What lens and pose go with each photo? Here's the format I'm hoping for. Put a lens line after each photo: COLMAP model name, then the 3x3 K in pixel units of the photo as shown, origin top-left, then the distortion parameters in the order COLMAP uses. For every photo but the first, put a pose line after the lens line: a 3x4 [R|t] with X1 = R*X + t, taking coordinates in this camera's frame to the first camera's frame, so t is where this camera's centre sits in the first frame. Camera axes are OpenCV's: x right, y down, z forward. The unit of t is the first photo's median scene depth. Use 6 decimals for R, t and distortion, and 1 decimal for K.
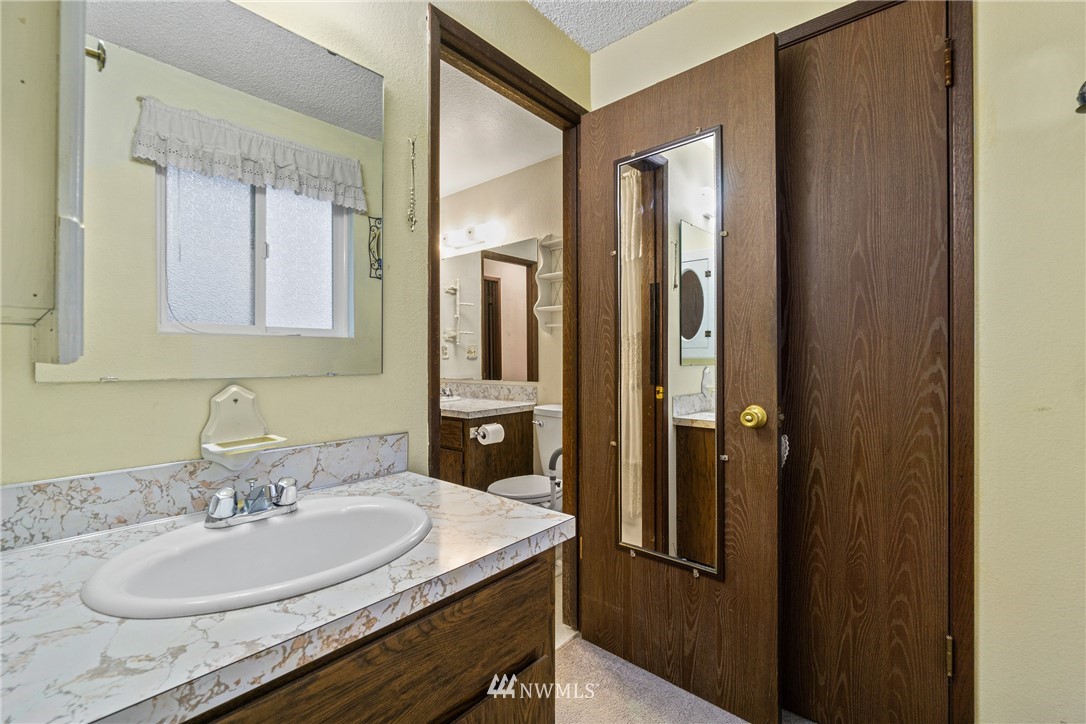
lens RADIAL K [[477.5, 0, 538.8], [0, 477.5, 359.2], [0, 0, 1]] dist [0.000146, 0.000290]
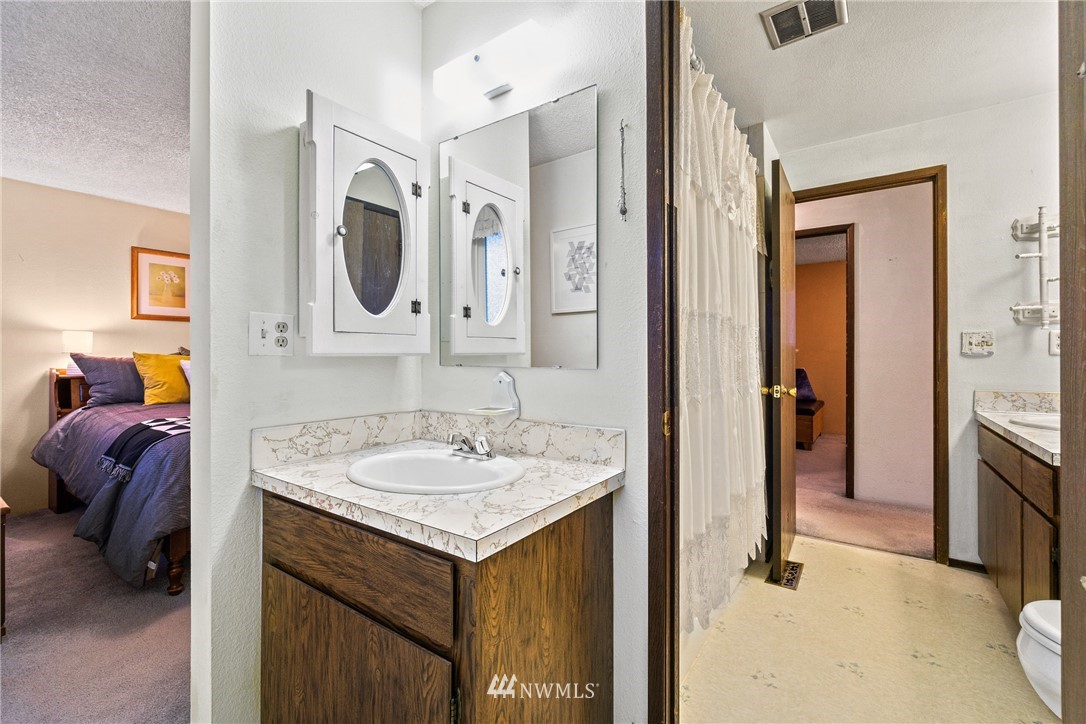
lens RADIAL K [[473.4, 0, 539.0], [0, 473.4, 355.4], [0, 0, 1]] dist [-0.002154, 0.000130]
pose [[0.084839, 0.000829, -0.996394, 1.402443], [0.000447, 1.000000, 0.000870, 0.001550], [0.996395, -0.000519, 0.084839, 1.580086]]
